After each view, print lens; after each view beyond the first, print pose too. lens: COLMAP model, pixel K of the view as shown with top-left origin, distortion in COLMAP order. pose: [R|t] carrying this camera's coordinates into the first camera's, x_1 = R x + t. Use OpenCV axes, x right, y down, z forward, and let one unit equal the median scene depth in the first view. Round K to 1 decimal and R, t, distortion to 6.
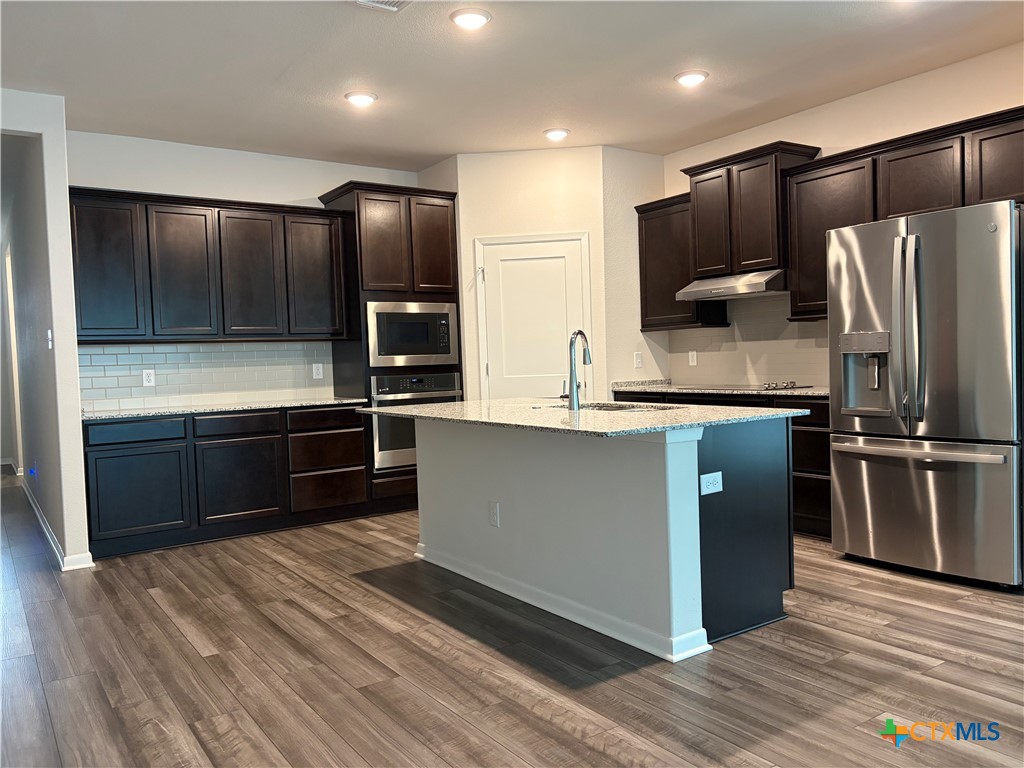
lens RADIAL K [[772.7, 0, 515.8], [0, 772.7, 390.4], [0, 0, 1]] dist [0.042579, -0.039239]
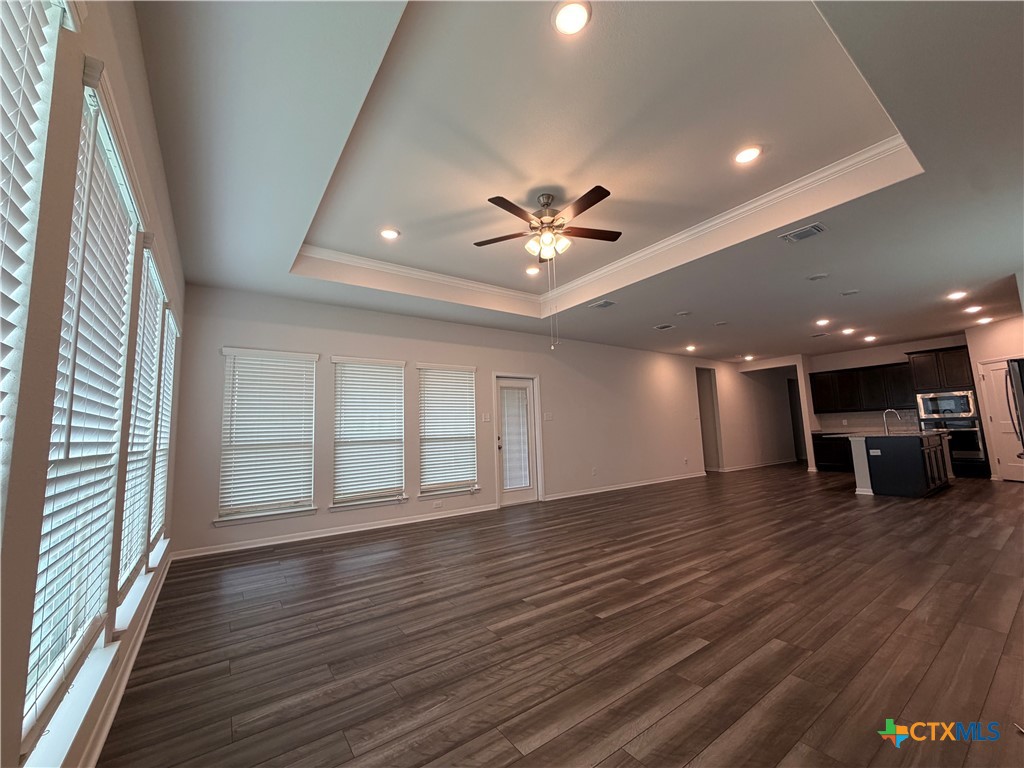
lens RADIAL K [[407.9, 0, 510.8], [0, 407.9, 383.9], [0, 0, 1]] dist [0.000467, 0.000721]
pose [[0.013243, -0.088403, -0.995997, 1.326403], [-0.009064, 0.996033, -0.088527, -0.012757], [0.999871, 0.010200, 0.012389, -0.481692]]
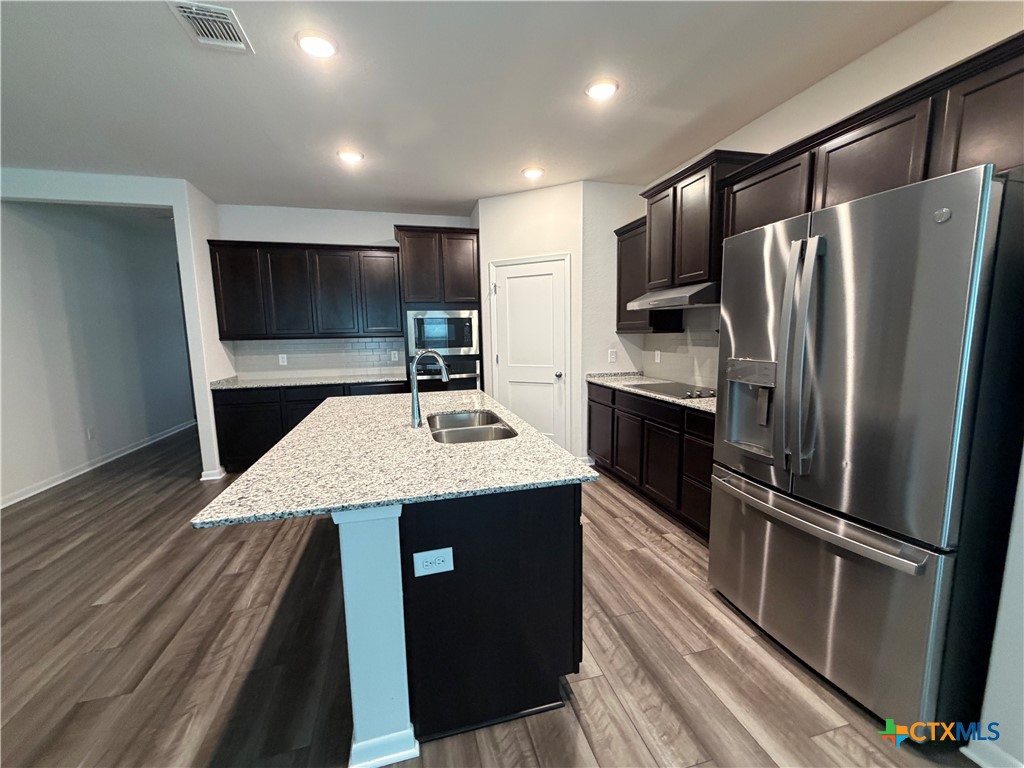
lens RADIAL K [[407.9, 0, 509.9], [0, 407.9, 384.0], [0, 0, 1]] dist [0.000467, 0.000721]
pose [[0.939483, 0.060758, -0.337164, 0.270062], [-0.029009, 0.994722, 0.098420, -0.064703], [0.341365, -0.082684, 0.936287, 0.377225]]
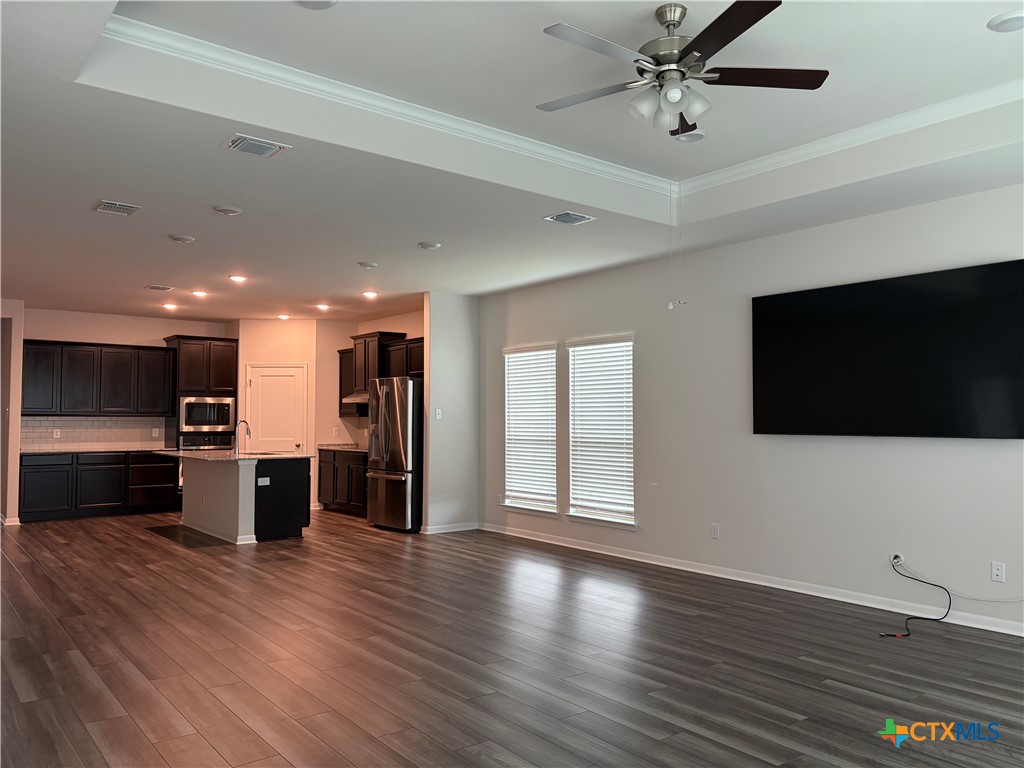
lens RADIAL K [[772.7, 0, 511.2], [0, 772.7, 392.7], [0, 0, 1]] dist [0.042579, -0.039239]
pose [[0.997736, 0.039128, 0.054690, 0.555256], [-0.034623, 0.996110, -0.081035, 0.001264], [-0.057648, 0.078958, 0.995210, -1.021655]]
